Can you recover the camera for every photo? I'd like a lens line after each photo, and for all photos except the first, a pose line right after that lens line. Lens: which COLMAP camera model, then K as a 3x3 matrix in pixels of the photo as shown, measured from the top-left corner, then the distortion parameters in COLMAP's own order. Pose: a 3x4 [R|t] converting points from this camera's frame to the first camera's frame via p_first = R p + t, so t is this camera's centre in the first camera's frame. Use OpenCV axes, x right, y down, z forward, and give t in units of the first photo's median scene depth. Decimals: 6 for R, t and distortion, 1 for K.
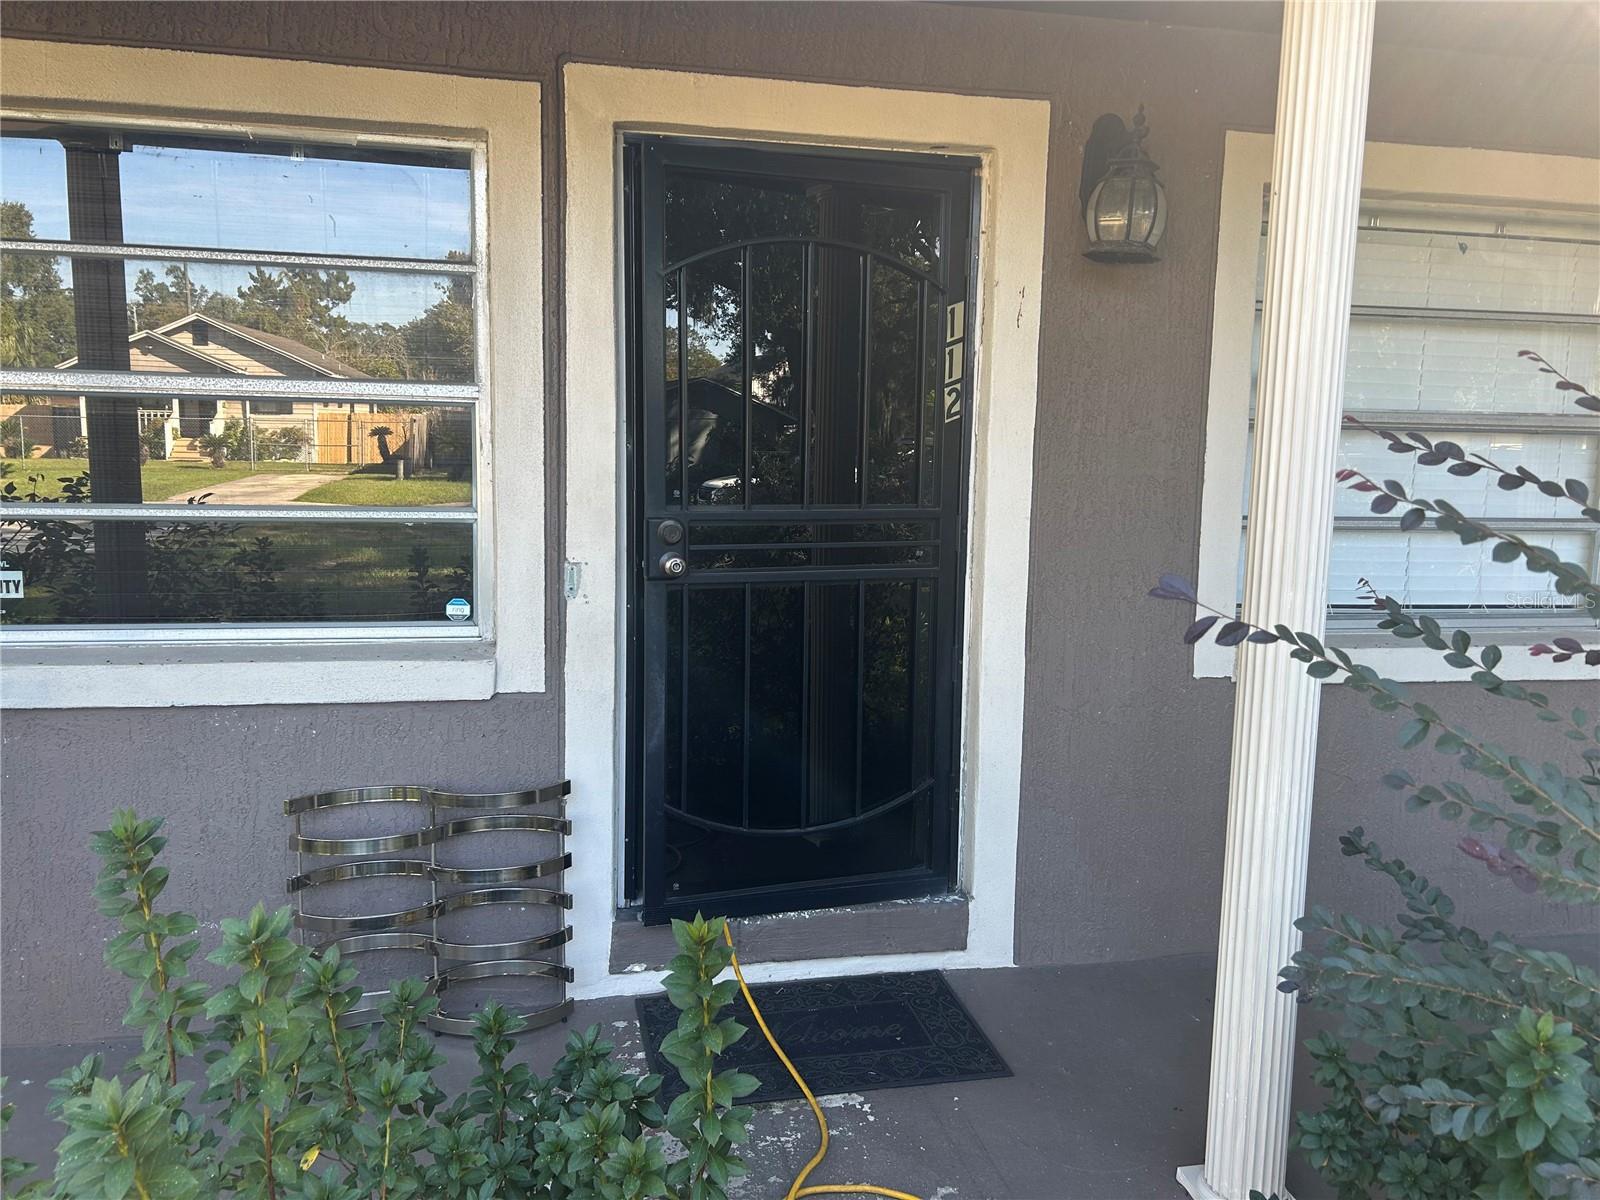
lens RADIAL K [[1206.6, 0, 791.0], [0, 1206.6, 572.2], [0, 0, 1]] dist [0.032836, -0.049940]
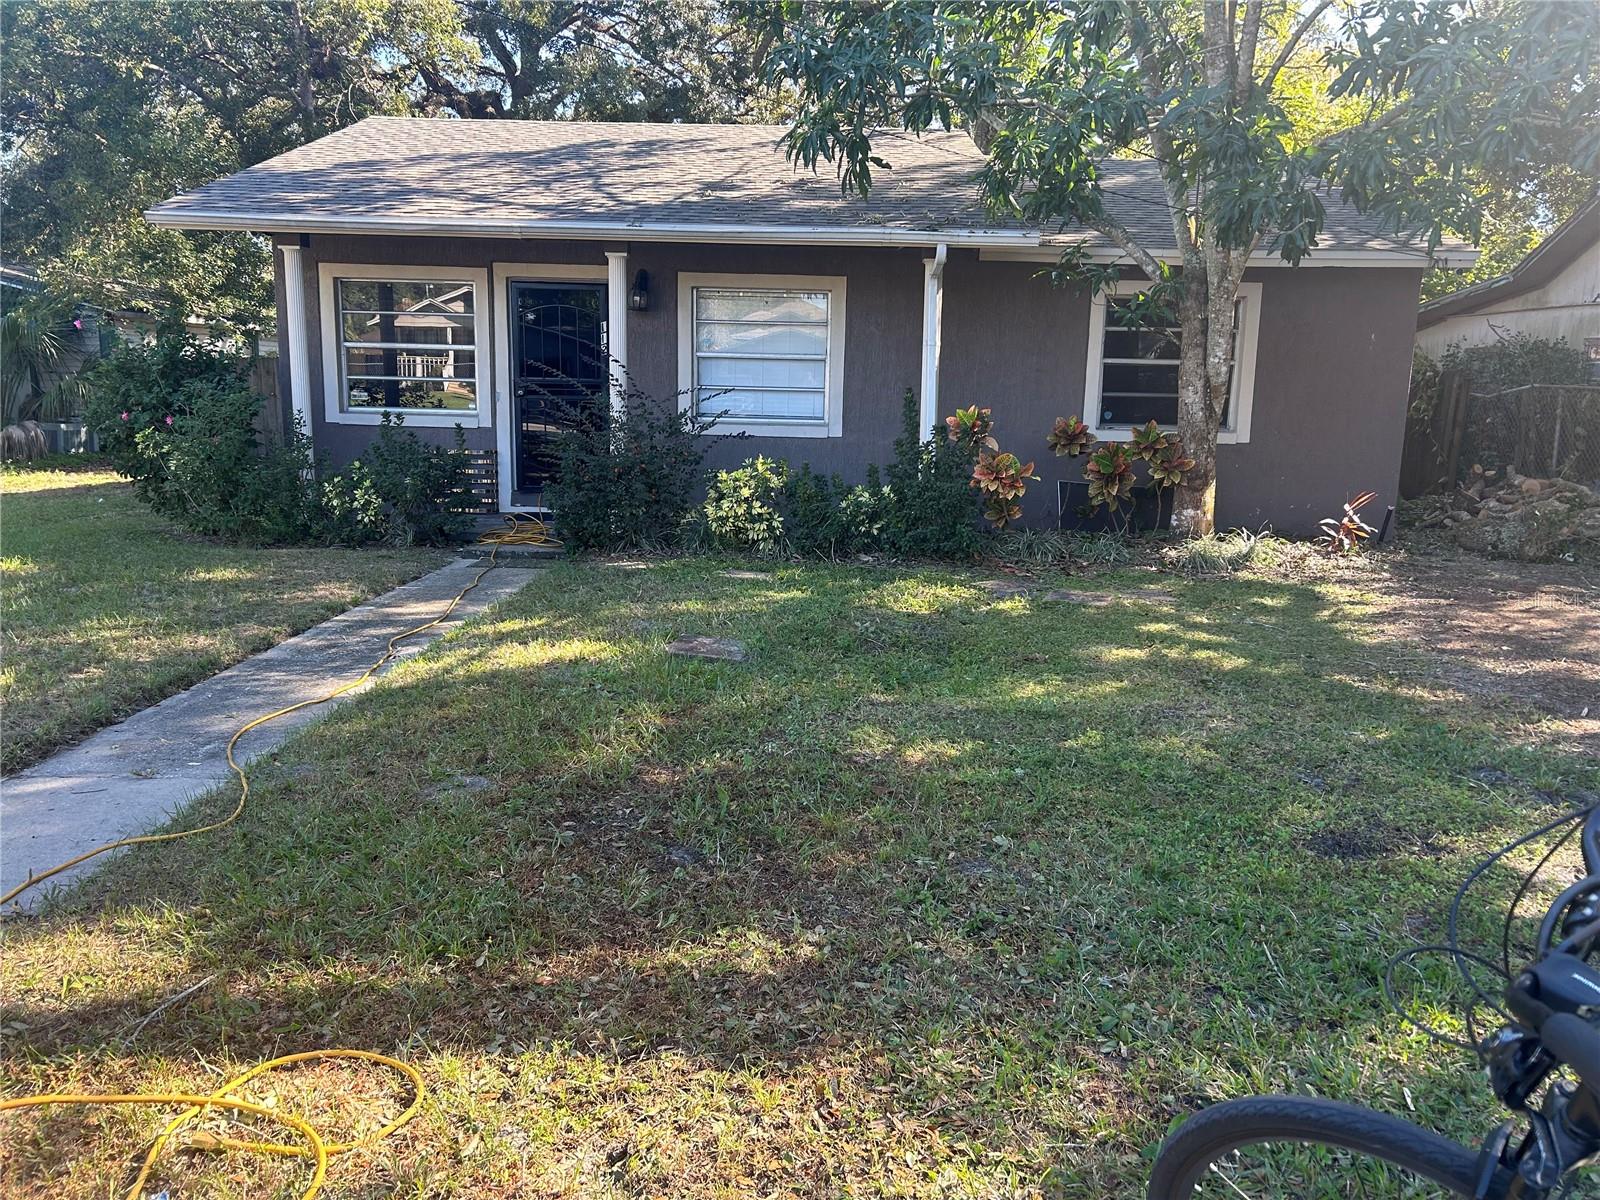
lens RADIAL K [[1206.6, 0, 797.7], [0, 1206.6, 590.8], [0, 0, 1]] dist [0.032836, -0.049940]
pose [[0.978859, 0.036872, -0.201185, 1.507337], [-0.025848, 0.998031, 0.057150, 0.367126], [0.202896, -0.050742, 0.977885, -2.522224]]
